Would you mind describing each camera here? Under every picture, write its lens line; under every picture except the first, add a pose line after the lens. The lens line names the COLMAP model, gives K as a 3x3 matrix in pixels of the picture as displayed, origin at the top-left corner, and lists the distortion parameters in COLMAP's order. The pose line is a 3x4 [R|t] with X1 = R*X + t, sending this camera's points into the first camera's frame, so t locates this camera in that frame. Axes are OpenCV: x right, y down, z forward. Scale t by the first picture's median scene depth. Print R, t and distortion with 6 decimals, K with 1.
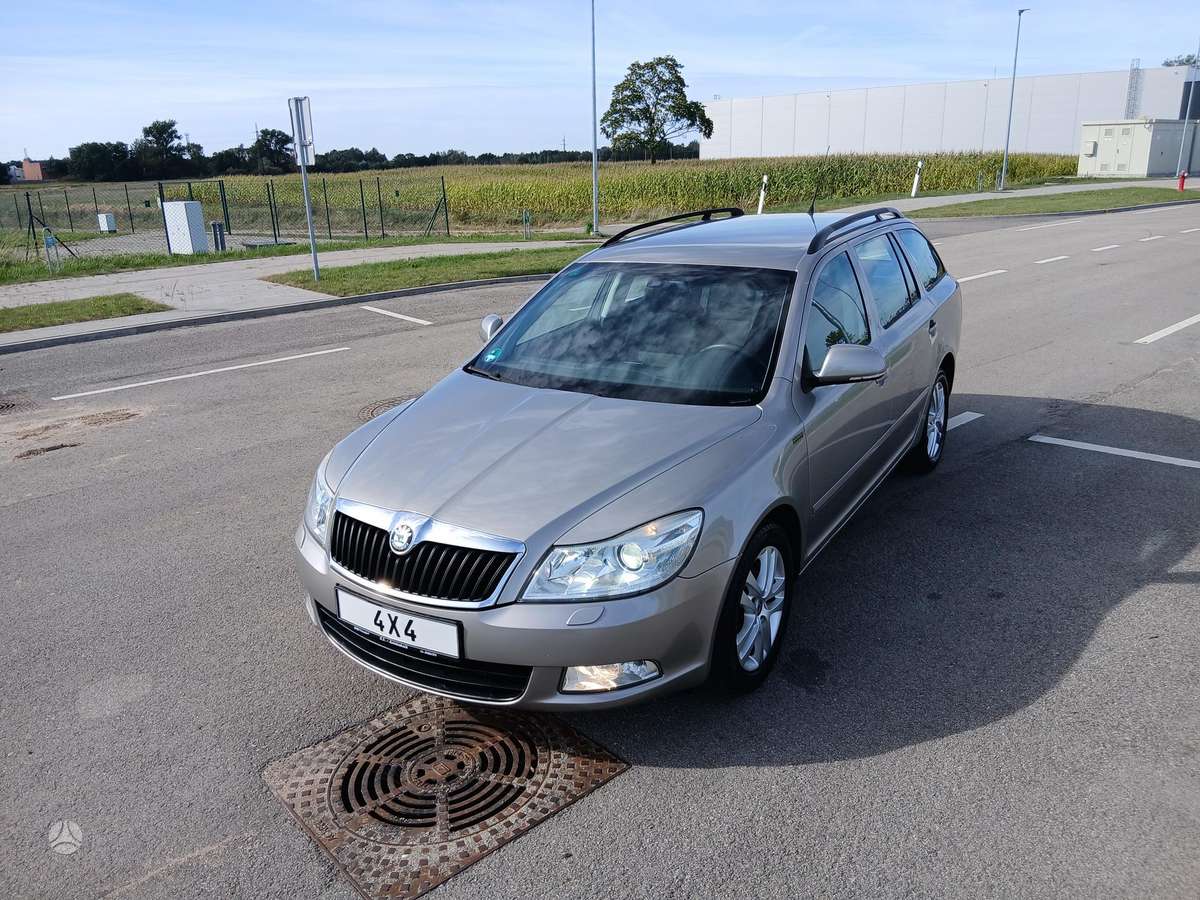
lens RADIAL K [[890.1, 0, 600.0], [0, 890.1, 450.0], [0, 0, 1]] dist [0.112334, -0.193979]
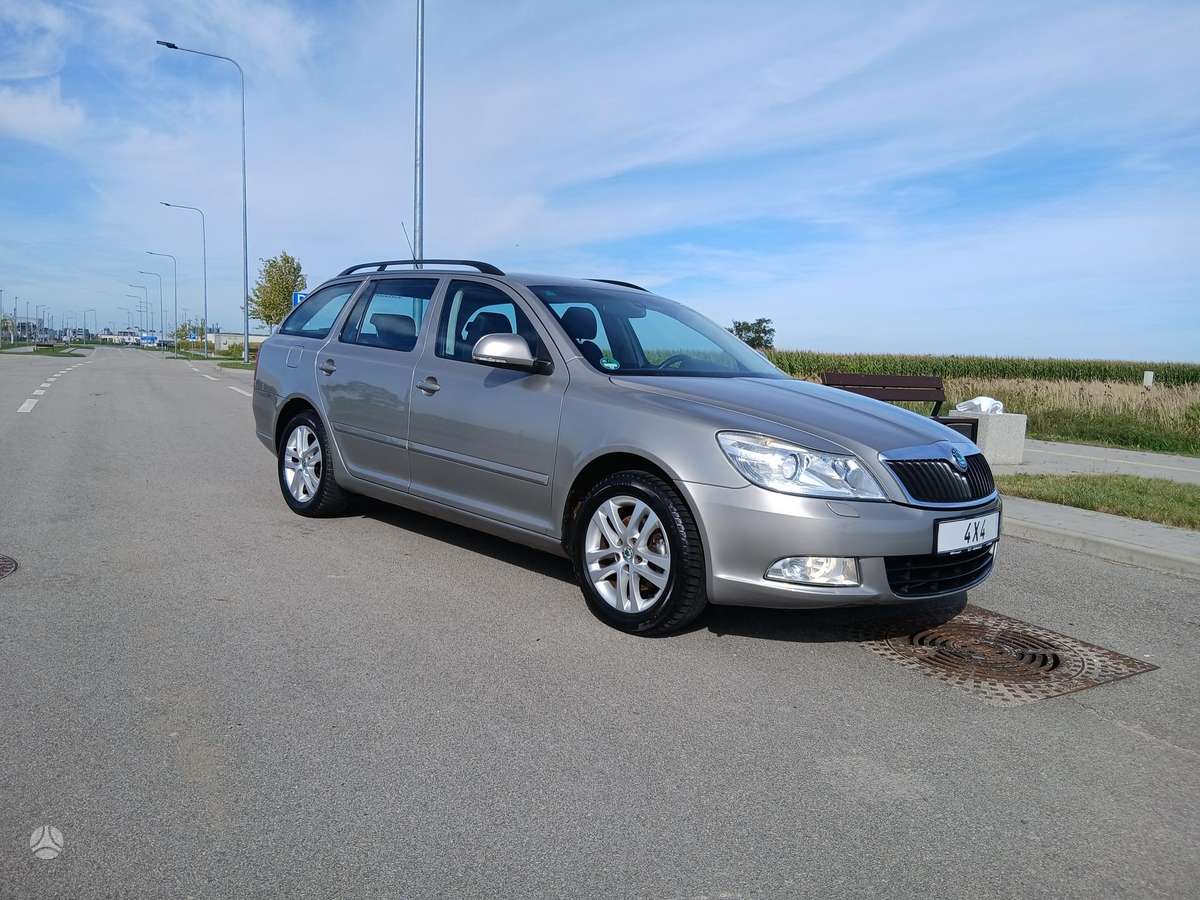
lens RADIAL K [[890.1, 0, 600.0], [0, 890.1, 450.0], [0, 0, 1]] dist [0.112334, -0.193979]
pose [[0.228996, -0.059478, 0.971609, -1.385805], [0.247503, 0.968887, 0.000978, -0.029061], [-0.941437, 0.240252, 0.236592, 1.081744]]
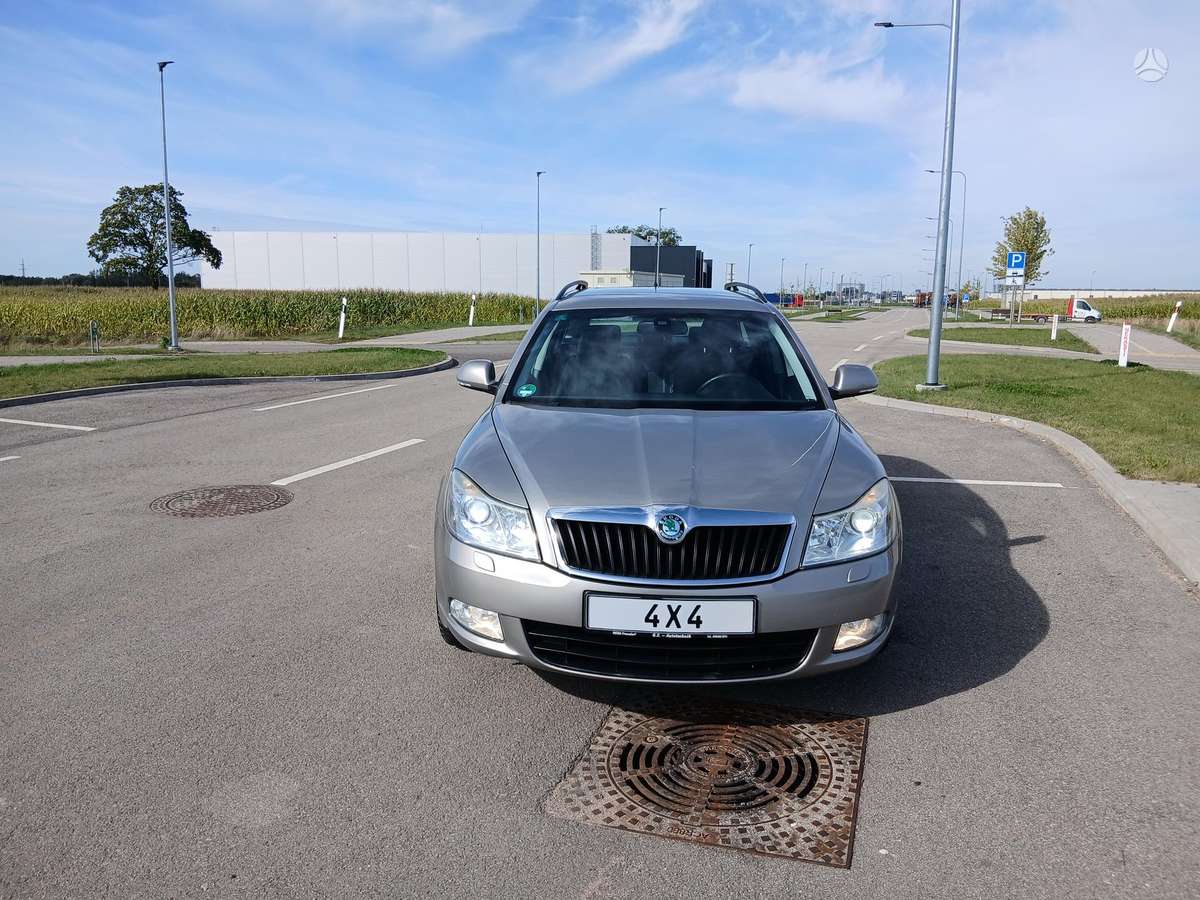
lens RADIAL K [[890.1, 0, 600.0], [0, 890.1, 450.0], [0, 0, 1]] dist [0.112334, -0.193979]
pose [[0.867192, -0.047045, 0.495746, -0.727241], [0.117955, 0.986602, -0.112709, 0.108333], [-0.483801, 0.156216, 0.861123, 0.153714]]
